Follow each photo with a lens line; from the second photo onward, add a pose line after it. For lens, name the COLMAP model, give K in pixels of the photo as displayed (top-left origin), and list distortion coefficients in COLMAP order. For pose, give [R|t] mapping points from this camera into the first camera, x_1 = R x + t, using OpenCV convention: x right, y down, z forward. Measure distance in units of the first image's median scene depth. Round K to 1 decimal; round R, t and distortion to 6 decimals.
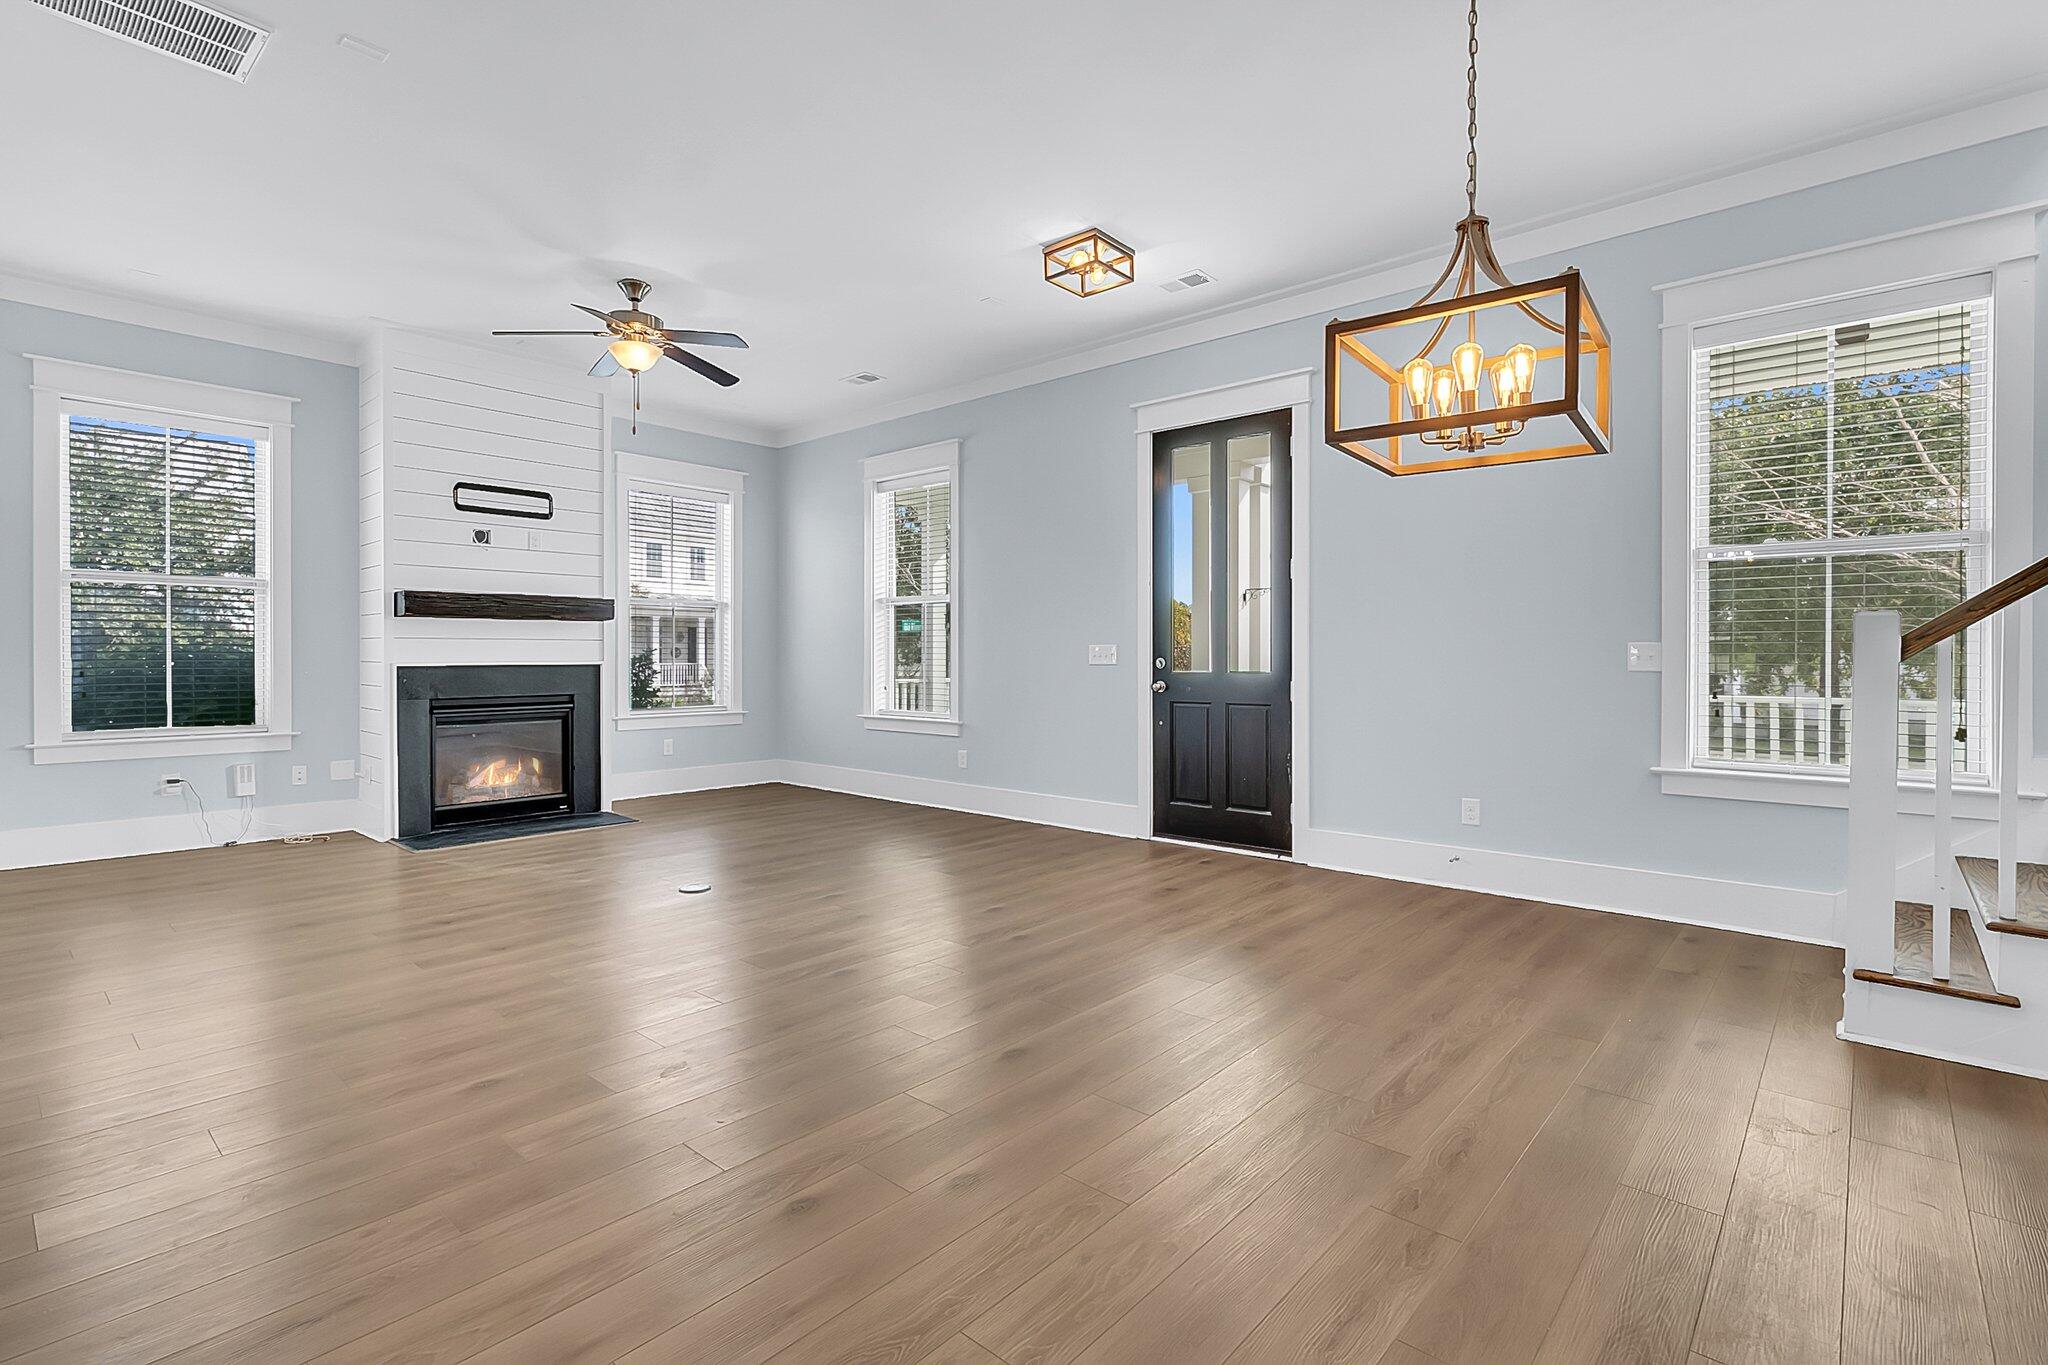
lens RADIAL K [[965.2, 0, 1036.9], [0, 965.2, 660.2], [0, 0, 1]] dist [0.001858, 0.000564]
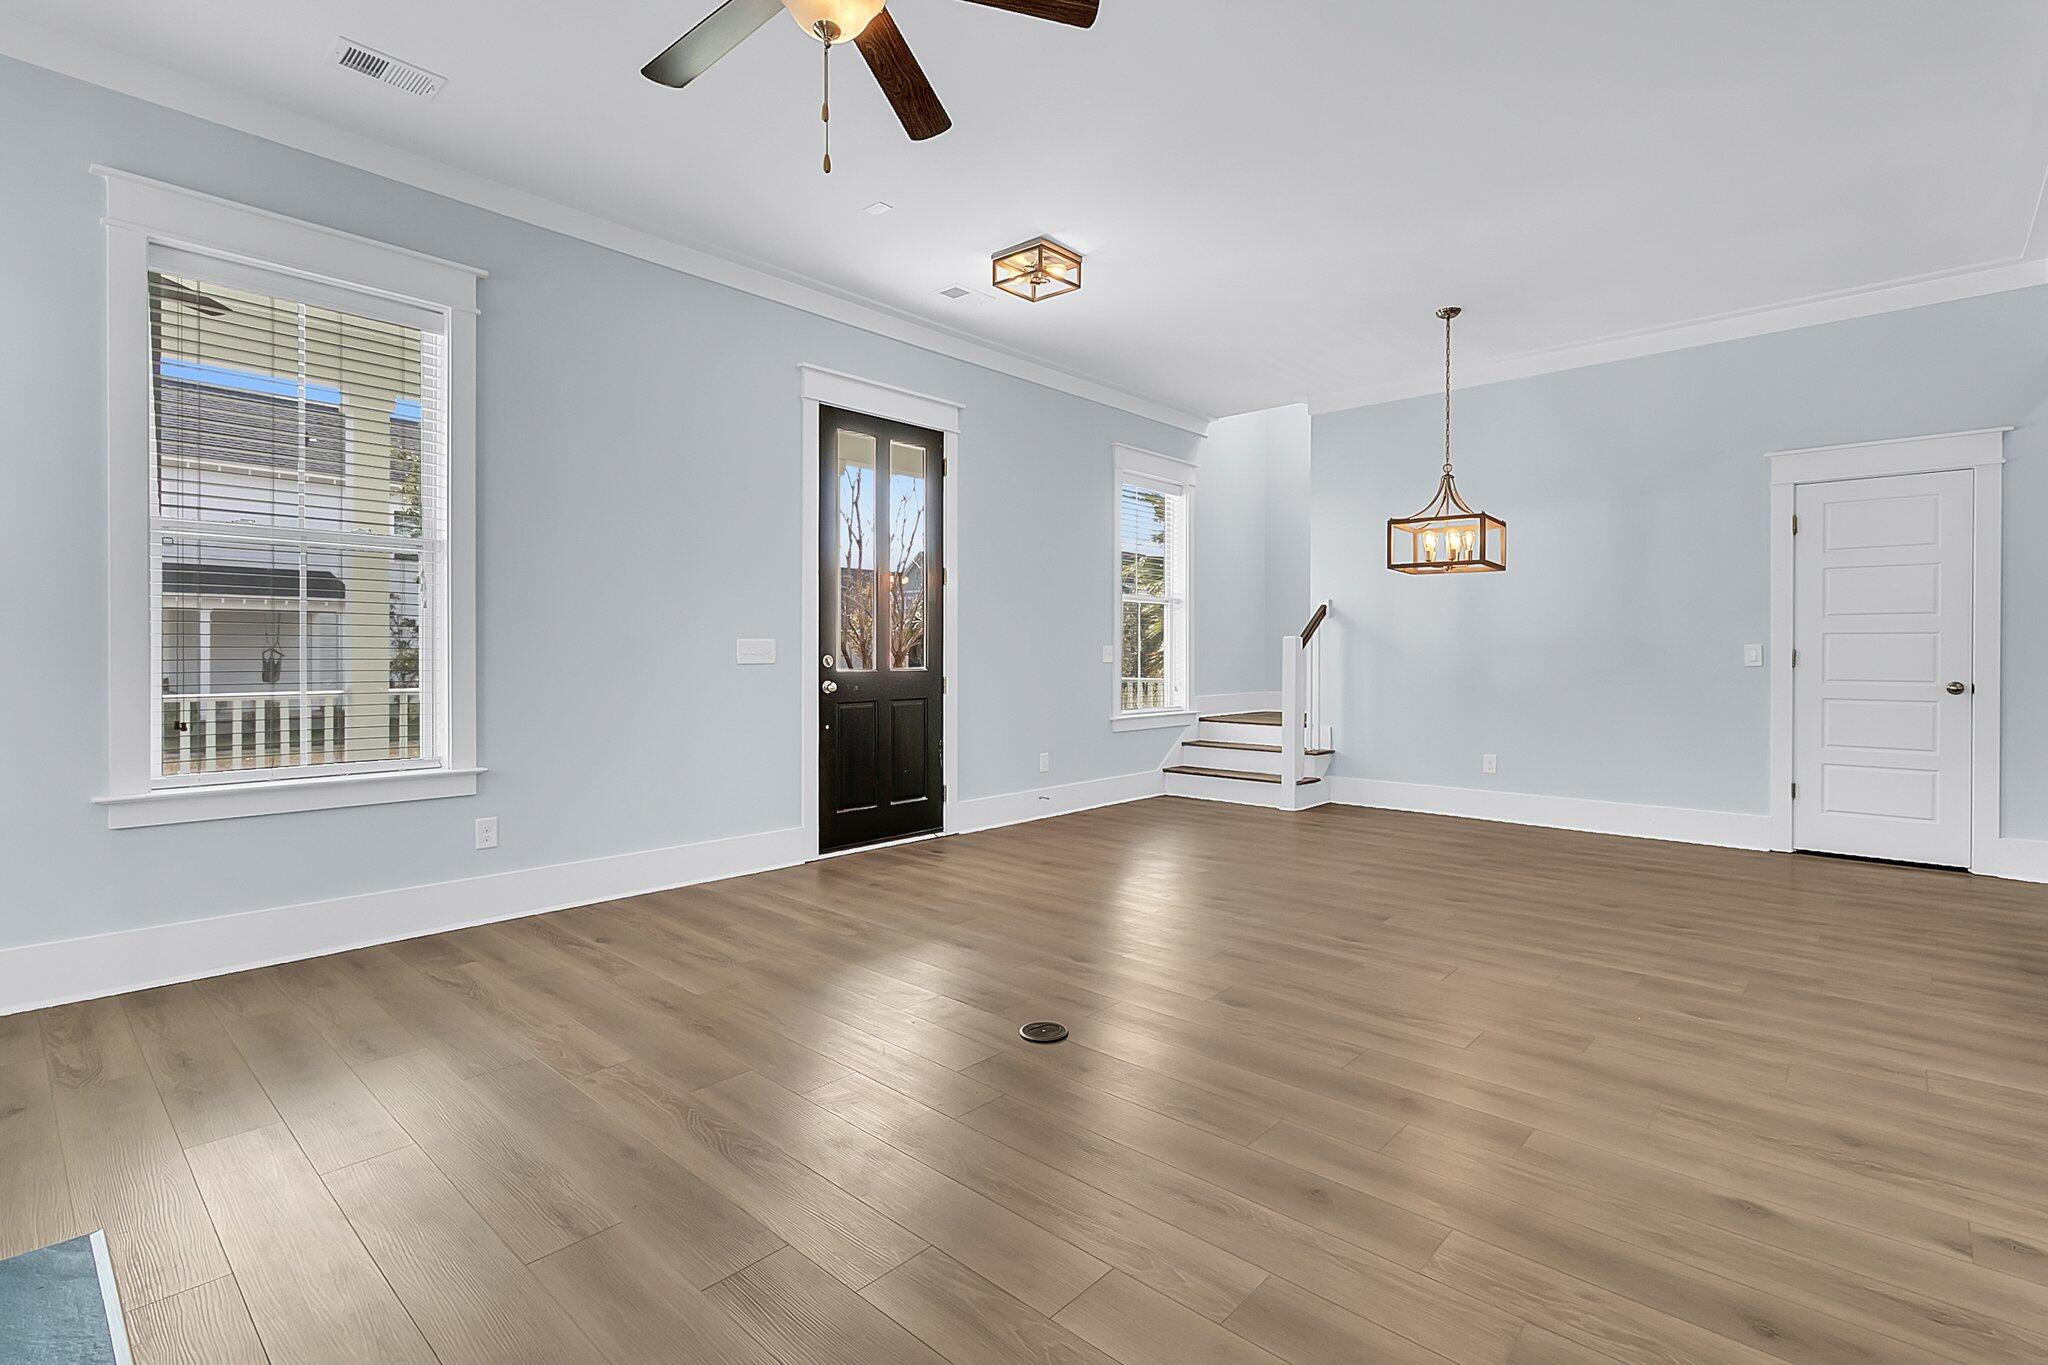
lens RADIAL K [[965.2, 0, 1036.9], [0, 965.2, 660.2], [0, 0, 1]] dist [0.001858, 0.000564]
pose [[0.007404, -0.011372, 0.999908, -0.772907], [0.000899, 0.999935, 0.011366, -0.008016], [-0.999972, 0.000815, 0.007414, 0.792293]]
